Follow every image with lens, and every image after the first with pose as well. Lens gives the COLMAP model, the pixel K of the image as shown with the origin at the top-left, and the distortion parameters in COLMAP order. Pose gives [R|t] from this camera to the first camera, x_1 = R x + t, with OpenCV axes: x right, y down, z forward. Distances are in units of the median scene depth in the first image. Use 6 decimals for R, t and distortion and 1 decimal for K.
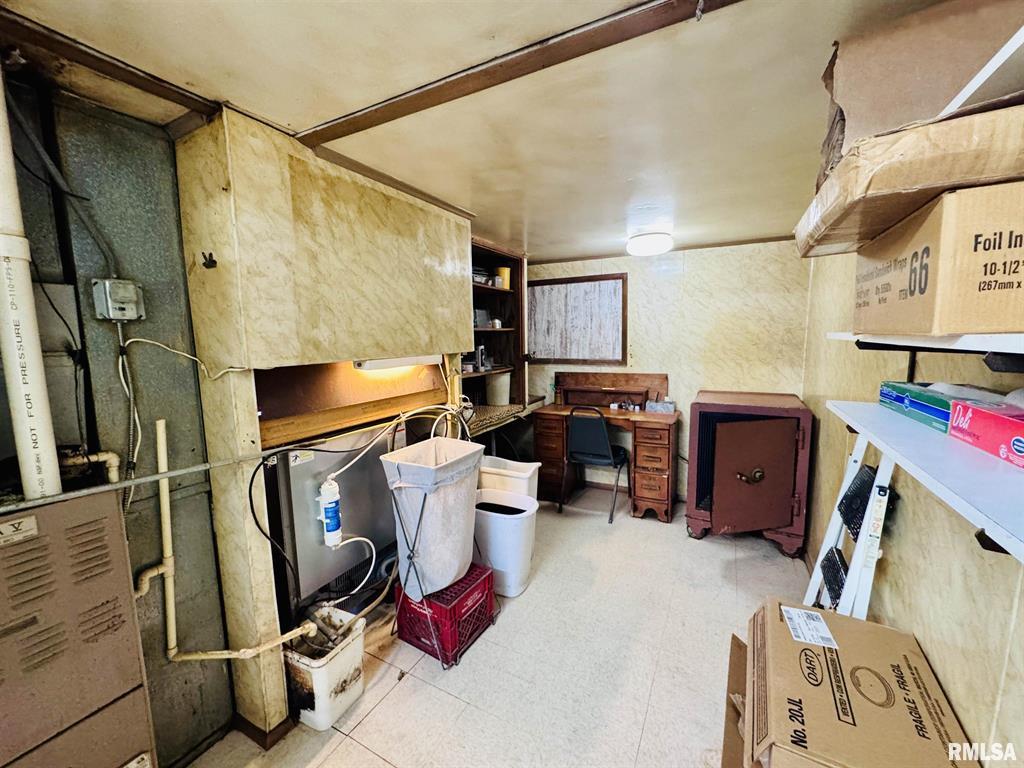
lens RADIAL K [[409.1, 0, 511.9], [0, 409.1, 382.6], [0, 0, 1]] dist [-0.004640, 0.000491]
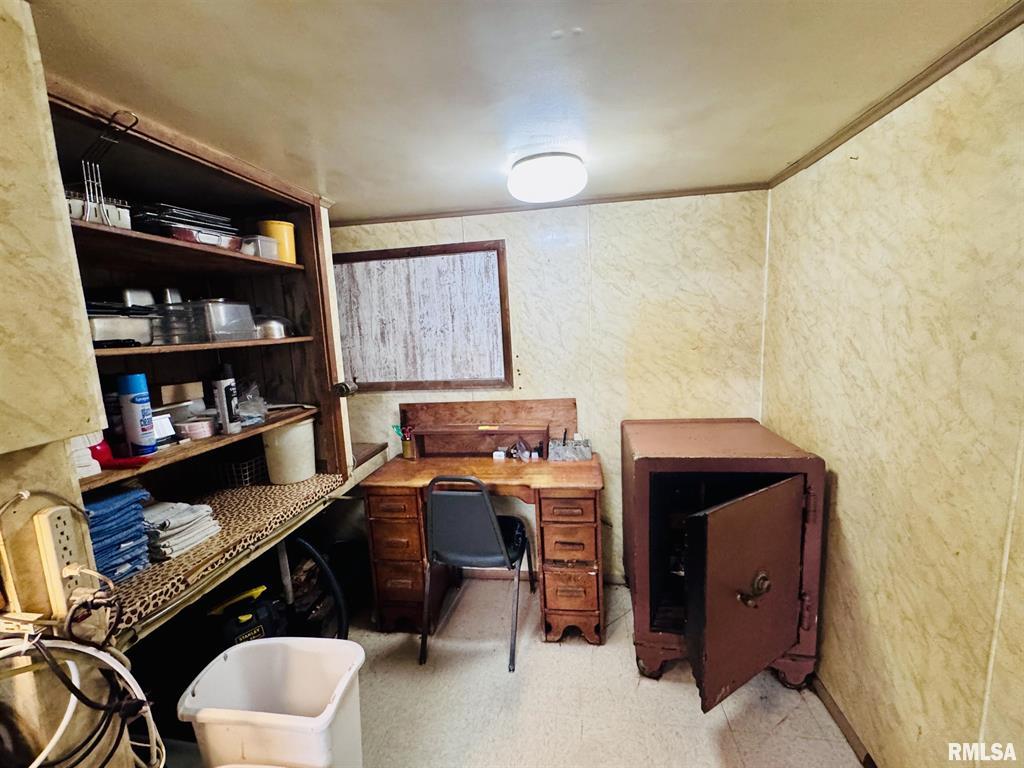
lens RADIAL K [[409.1, 0, 511.9], [0, 409.1, 382.6], [0, 0, 1]] dist [-0.004640, 0.000491]
pose [[0.944359, -0.075919, 0.320035, 0.079397], [0.071379, 0.997113, 0.025912, -0.068996], [-0.321078, -0.001626, 0.947051, 0.414218]]
